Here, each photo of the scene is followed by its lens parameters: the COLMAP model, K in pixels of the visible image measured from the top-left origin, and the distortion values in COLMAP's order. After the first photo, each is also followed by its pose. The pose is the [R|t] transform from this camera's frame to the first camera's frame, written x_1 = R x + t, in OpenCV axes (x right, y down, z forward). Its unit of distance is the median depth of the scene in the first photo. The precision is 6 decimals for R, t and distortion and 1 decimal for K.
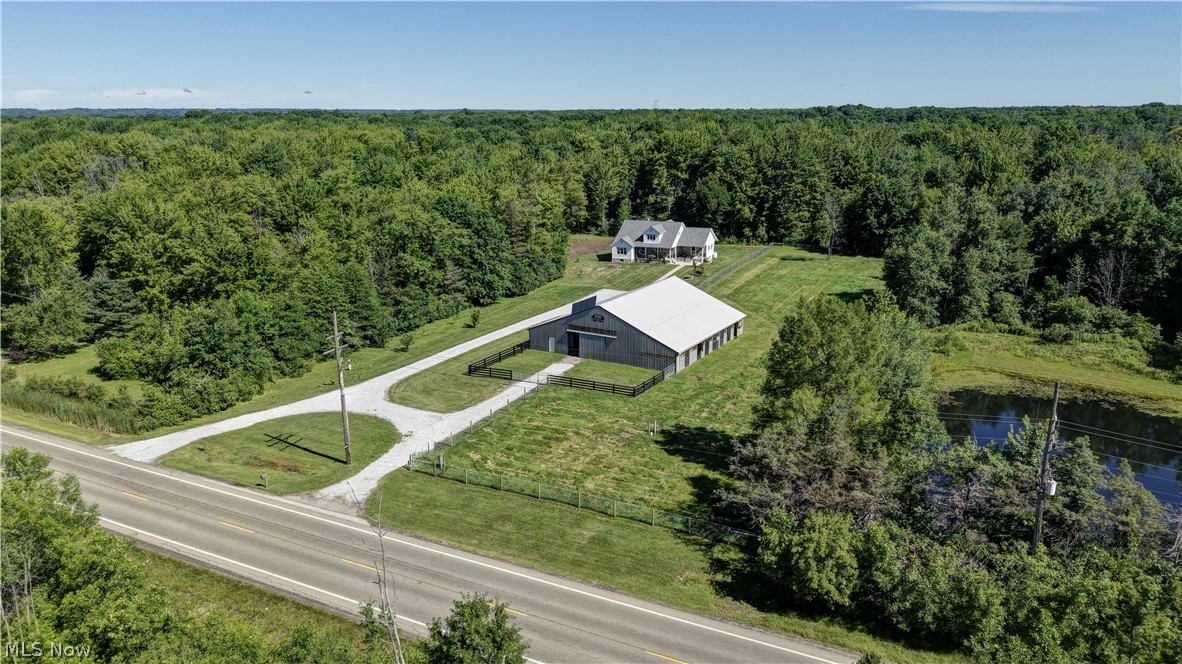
lens RADIAL K [[781.5, 0, 588.1], [0, 781.5, 339.9], [0, 0, 1]] dist [0.045364, -0.058260]
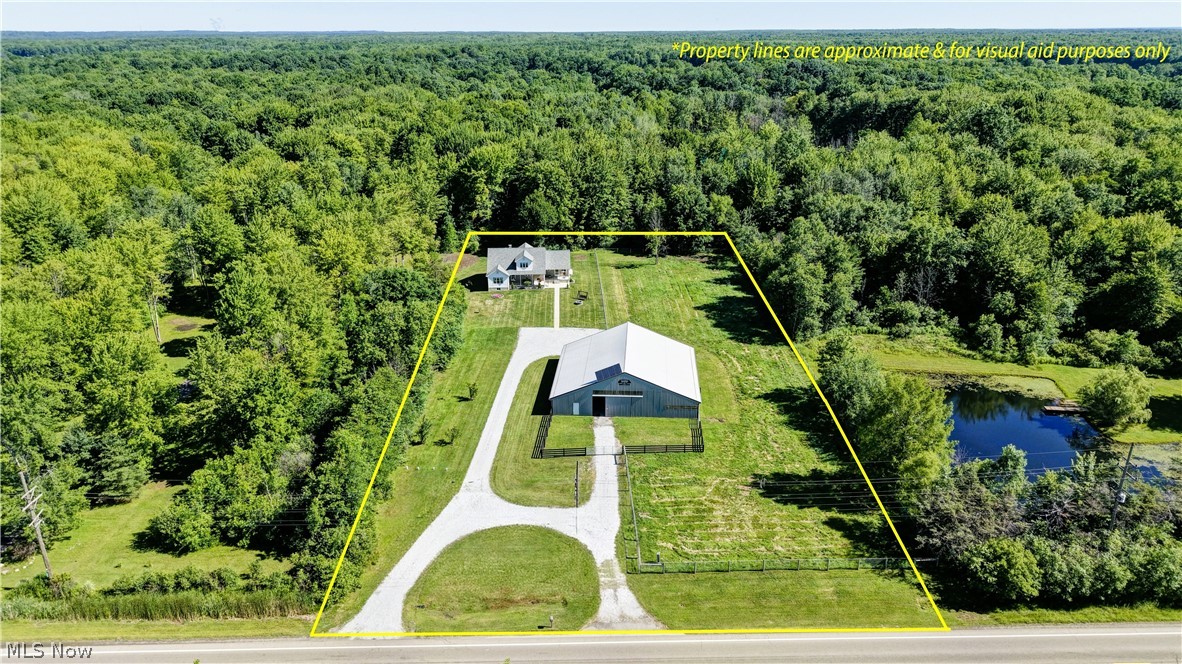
lens RADIAL K [[768.4, 0, 588.5], [0, 768.4, 341.9], [0, 0, 1]] dist [0.048400, -0.002259]
pose [[0.886170, -0.166027, 0.432595, -0.317590], [0.127752, 0.984961, 0.116322, -0.138765], [-0.445402, -0.047817, 0.894053, 0.002815]]
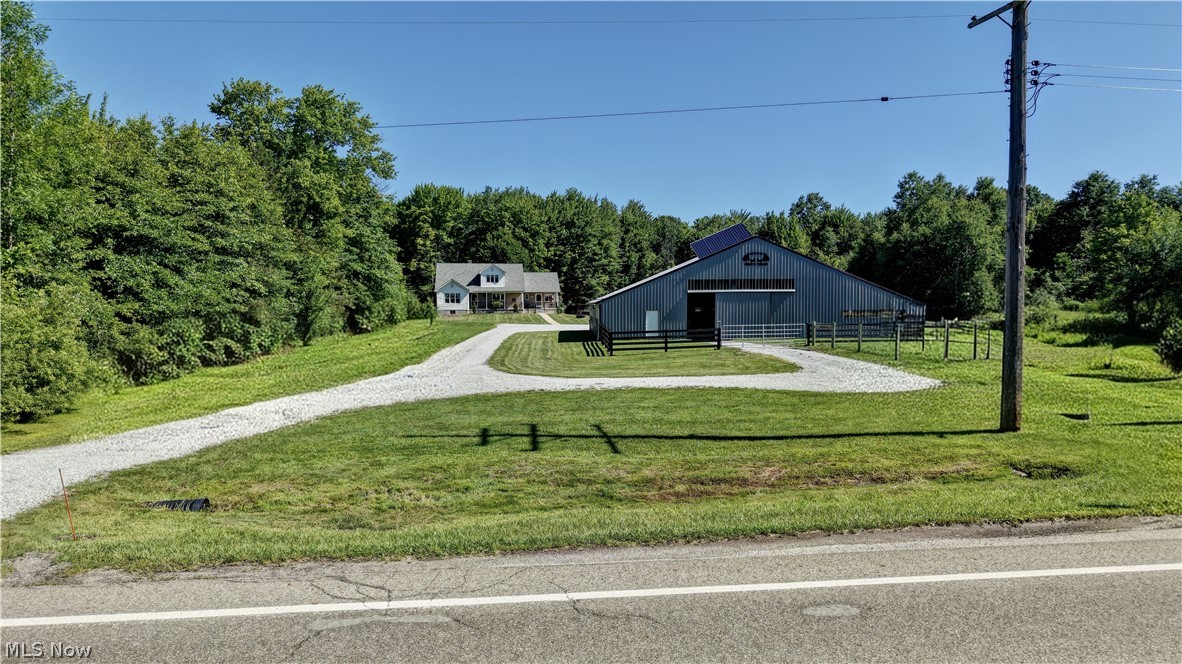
lens RADIAL K [[781.5, 0, 588.1], [0, 781.5, 339.9], [0, 0, 1]] dist [0.045364, -0.058260]
pose [[0.834663, -0.015526, 0.550541, -0.243401], [0.142233, 0.971771, -0.188232, 0.071819], [-0.532078, 0.235415, 0.813310, 0.378460]]
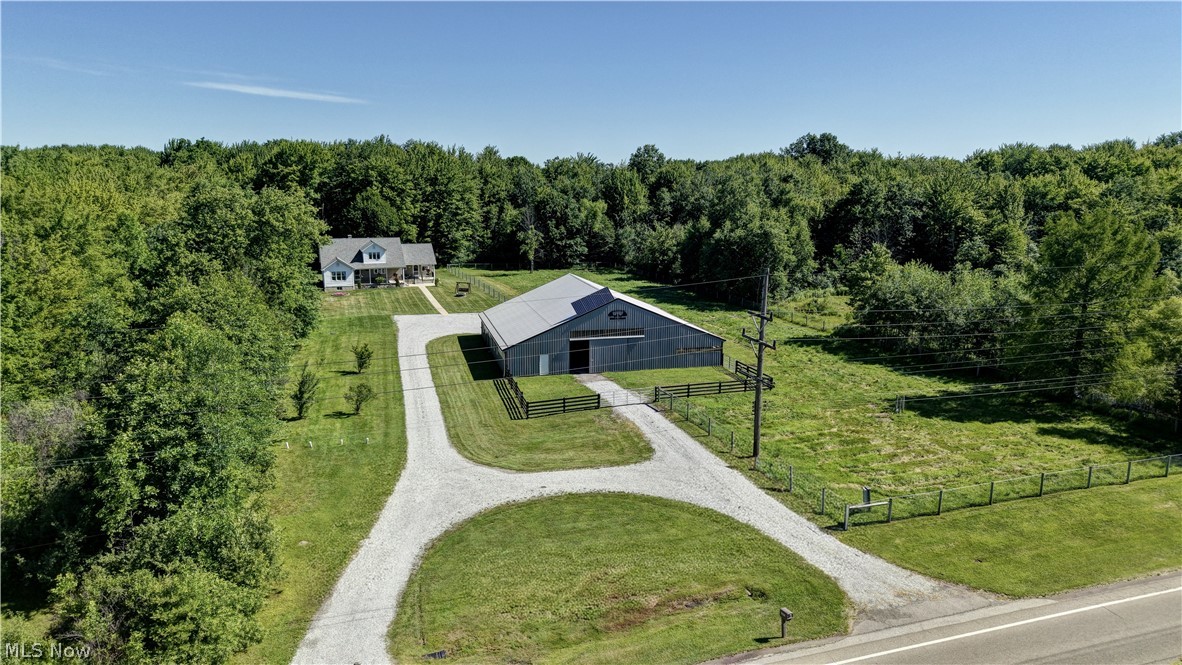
lens RADIAL K [[768.4, 0, 588.5], [0, 768.4, 342.4], [0, 0, 1]] dist [0.048400, -0.002259]
pose [[0.702811, -0.128403, 0.699692, -0.327421], [0.181909, 0.983313, -0.002268, -0.002996], [-0.687725, 0.128875, 0.714441, 0.298085]]
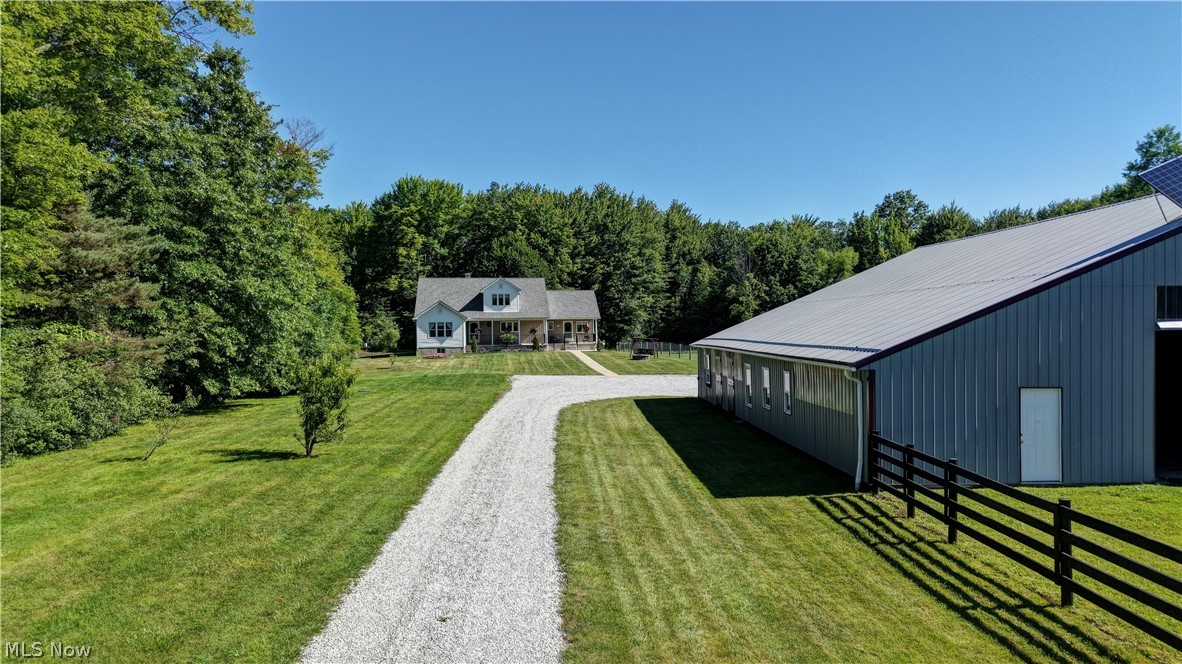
lens RADIAL K [[781.5, 0, 588.1], [0, 781.5, 339.9], [0, 0, 1]] dist [0.045364, -0.058260]
pose [[0.838505, -0.005165, 0.544869, -0.136963], [0.147551, 0.964748, -0.217922, 0.005691], [-0.524535, 0.263125, 0.809708, 0.586080]]
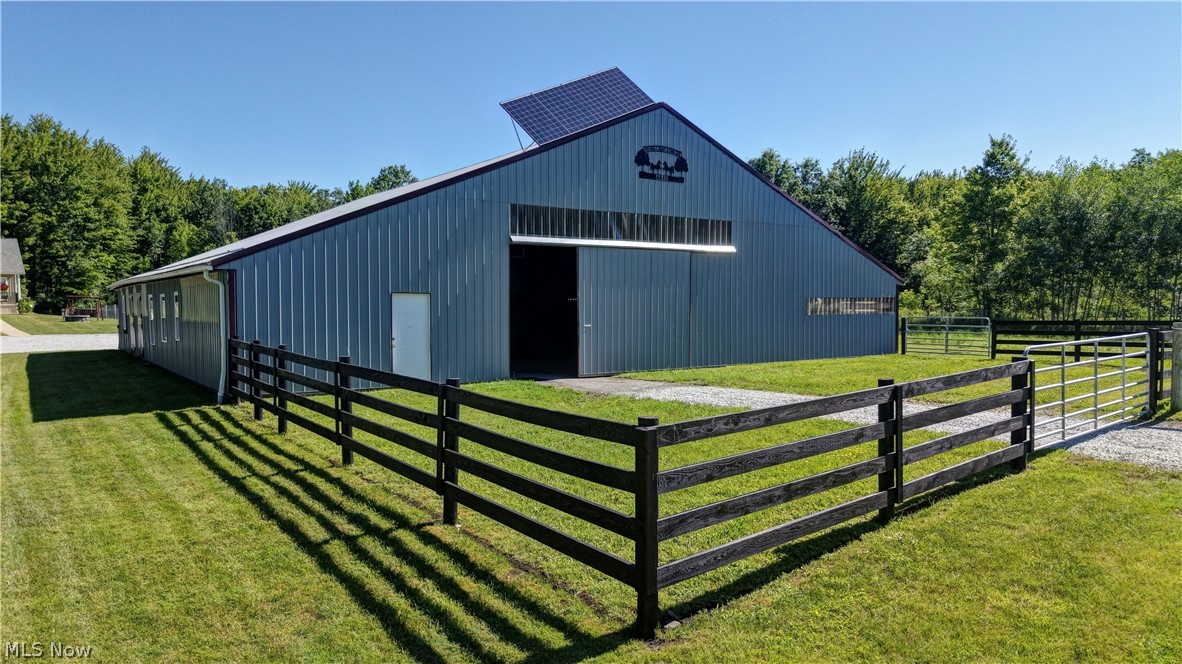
lens RADIAL K [[781.5, 0, 588.1], [0, 781.5, 339.9], [0, 0, 1]] dist [0.045364, -0.058260]
pose [[0.387892, -0.028025, 0.921279, -0.118933], [0.243782, 0.967062, -0.073223, 0.018118], [-0.888882, 0.252994, 0.381947, 0.579894]]
